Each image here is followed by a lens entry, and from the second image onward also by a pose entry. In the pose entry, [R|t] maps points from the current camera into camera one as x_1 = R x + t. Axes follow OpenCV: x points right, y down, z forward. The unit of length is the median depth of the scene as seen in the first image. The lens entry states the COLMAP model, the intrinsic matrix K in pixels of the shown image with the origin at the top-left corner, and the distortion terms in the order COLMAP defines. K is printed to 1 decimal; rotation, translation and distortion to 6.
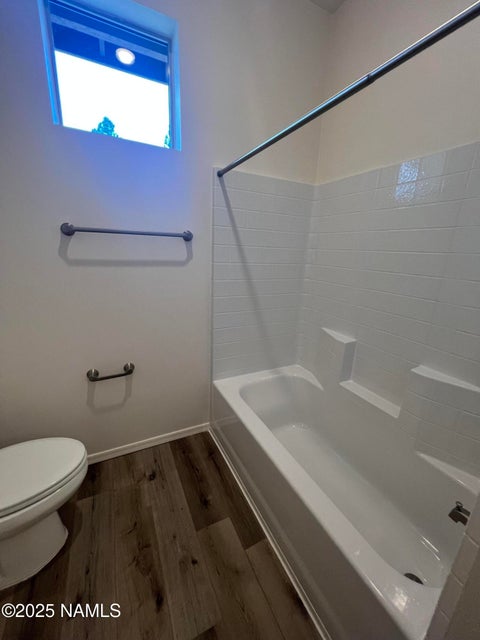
lens RADIAL K [[256.0, 0, 240.0], [0, 256.0, 319.8], [0, 0, 1]] dist [-0.000111, 0.000068]
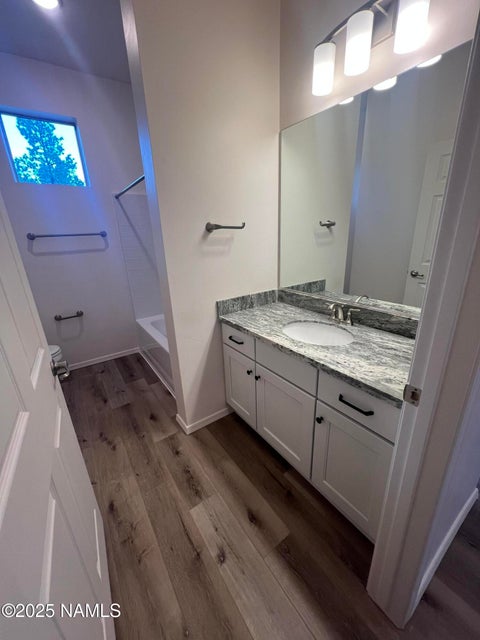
lens RADIAL K [[256.0, 0, 240.8], [0, 256.0, 320.6], [0, 0, 1]] dist [-0.000111, 0.000068]
pose [[0.986408, -0.120063, 0.112179, 0.450586], [0.113040, 0.991327, 0.067021, 0.246369], [-0.119252, -0.053430, 0.991425, -0.870371]]
